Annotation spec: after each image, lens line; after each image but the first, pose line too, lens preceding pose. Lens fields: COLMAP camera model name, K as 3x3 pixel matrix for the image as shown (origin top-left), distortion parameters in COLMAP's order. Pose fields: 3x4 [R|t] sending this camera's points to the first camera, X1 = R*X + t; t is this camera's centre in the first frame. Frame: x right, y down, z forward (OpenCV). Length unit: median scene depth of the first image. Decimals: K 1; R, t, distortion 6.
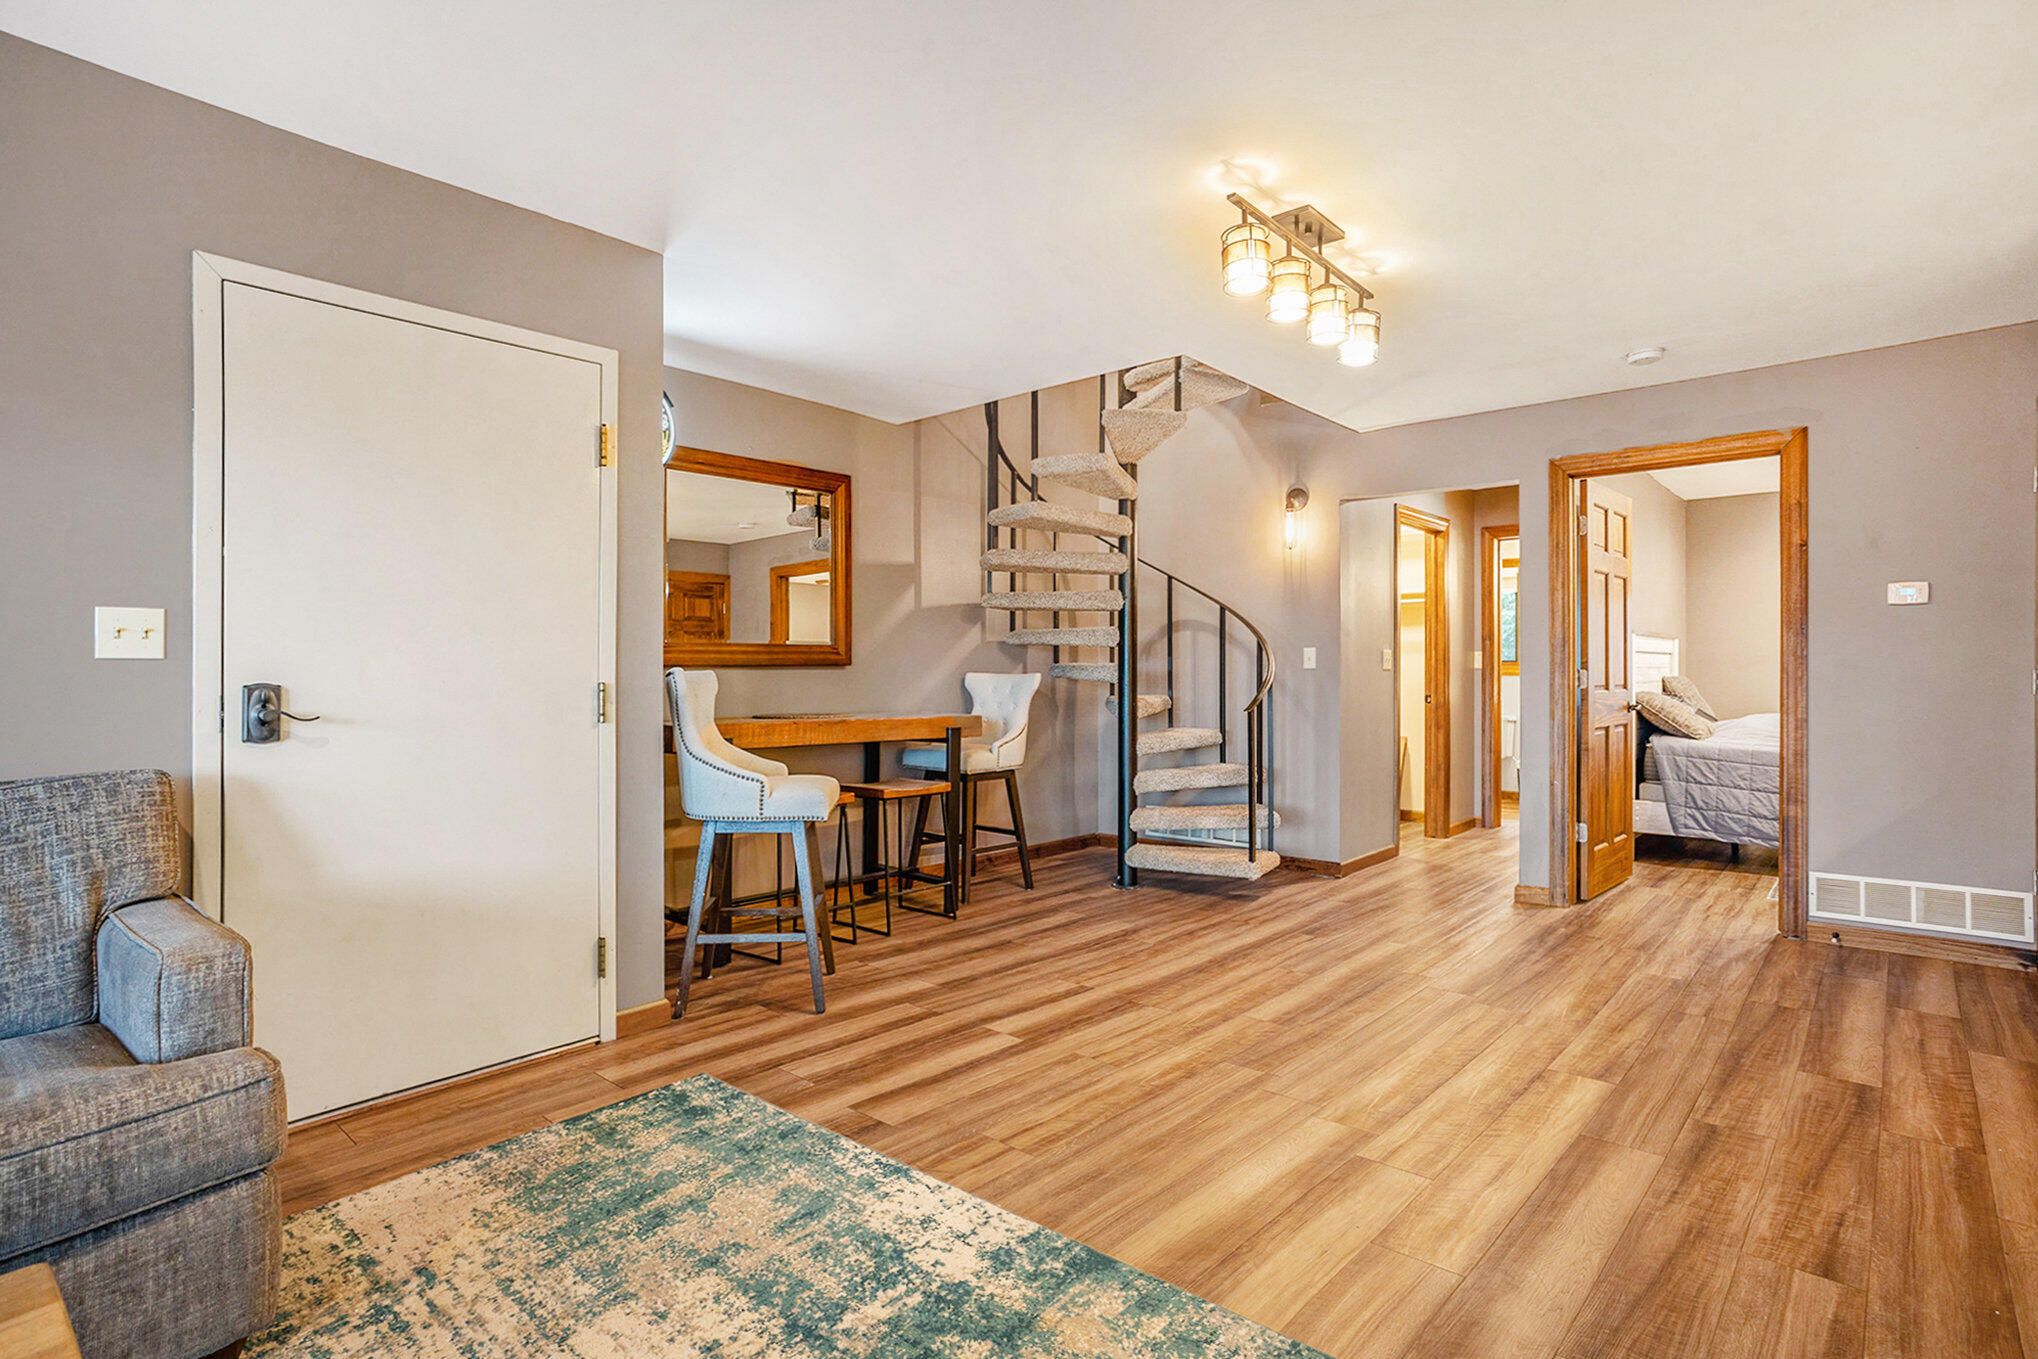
lens RADIAL K [[1032.7, 0, 1030.8], [0, 1032.7, 692.1], [0, 0, 1]] dist [-0.020156, 0.006835]
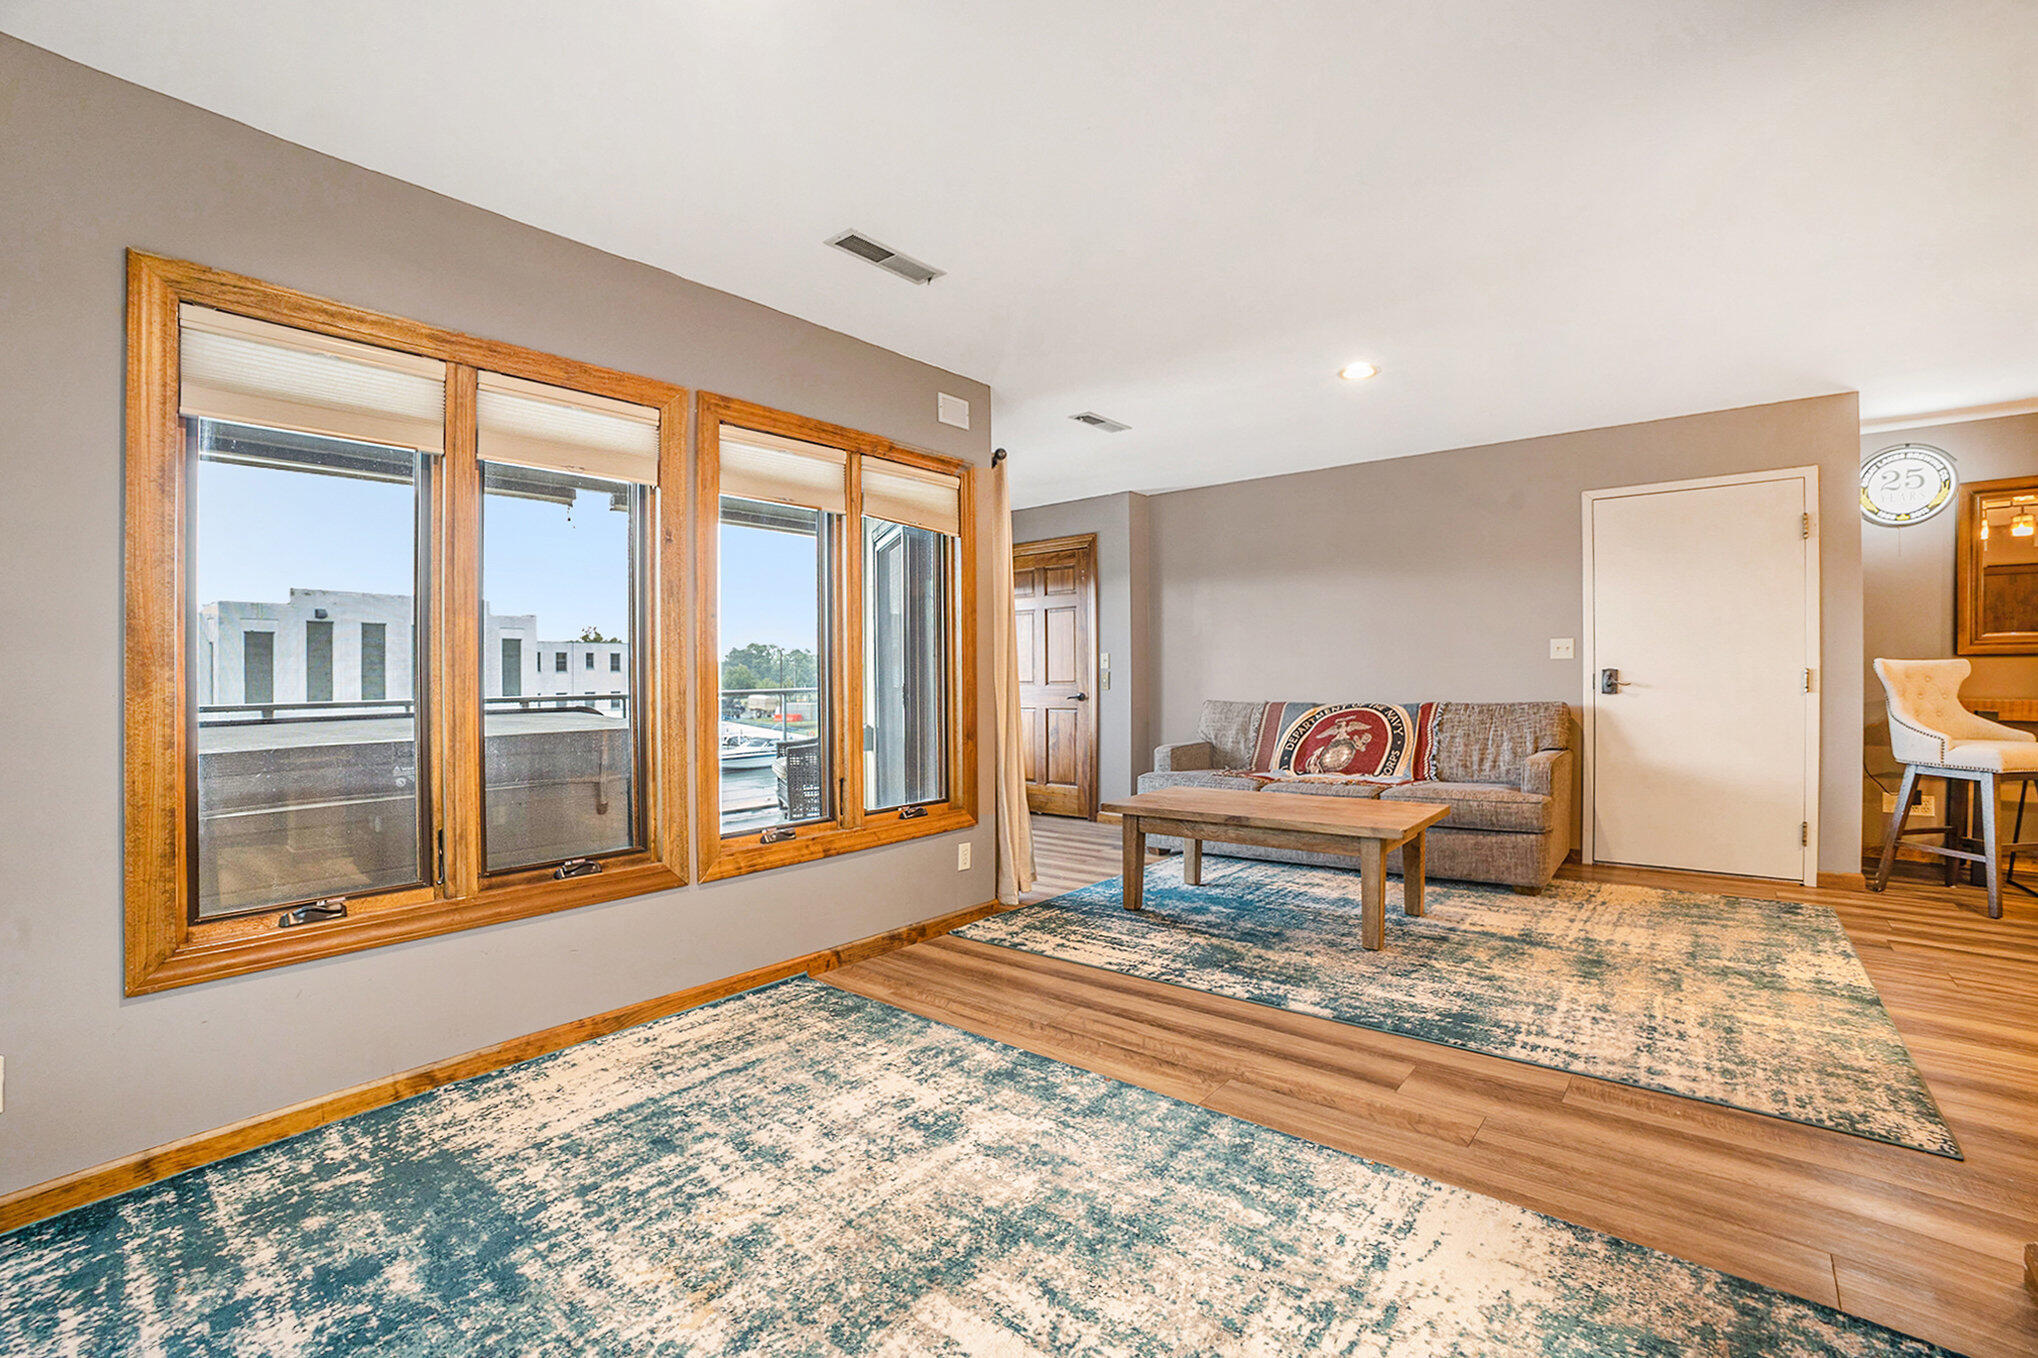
lens RADIAL K [[895.6, 0, 1023.6], [0, 895.6, 666.7], [0, 0, 1]] dist [-0.033288, 0.000858]
pose [[0.045339, 0.004179, -0.998963, 1.059229], [-0.005404, 0.999978, 0.003938, -0.012029], [0.998957, 0.005220, 0.045360, -0.371305]]
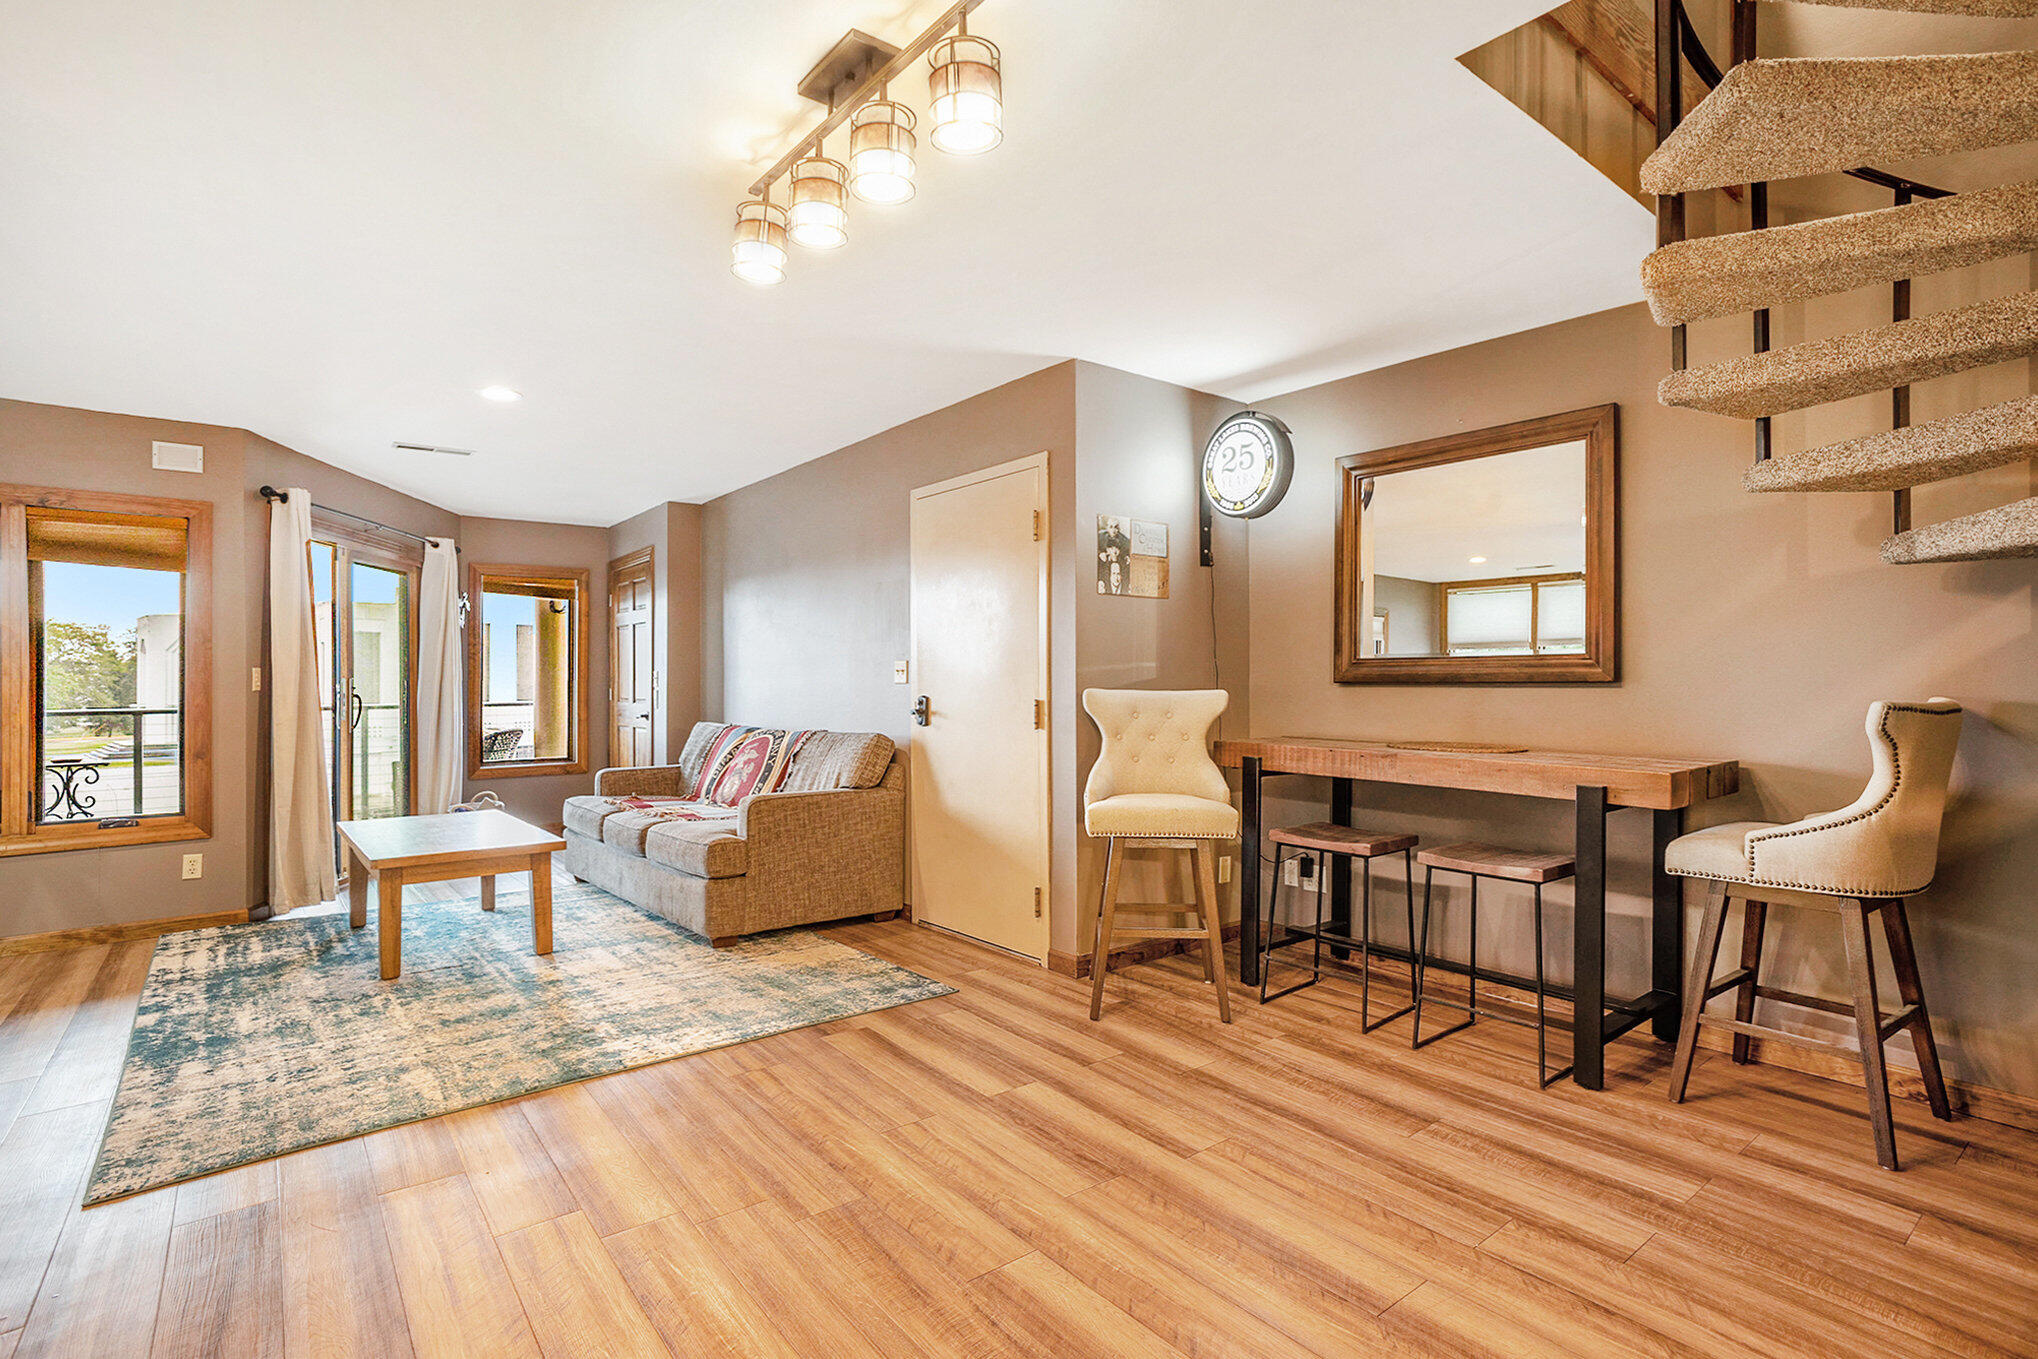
lens RADIAL K [[1032.7, 0, 1027.9], [0, 1032.7, 675.6], [0, 0, 1]] dist [-0.020156, 0.006835]
pose [[-0.195215, 0.000537, -0.980760, 1.048669], [-0.013603, 0.999902, 0.003255, -0.050919], [0.980666, 0.013977, -0.195189, 1.422828]]
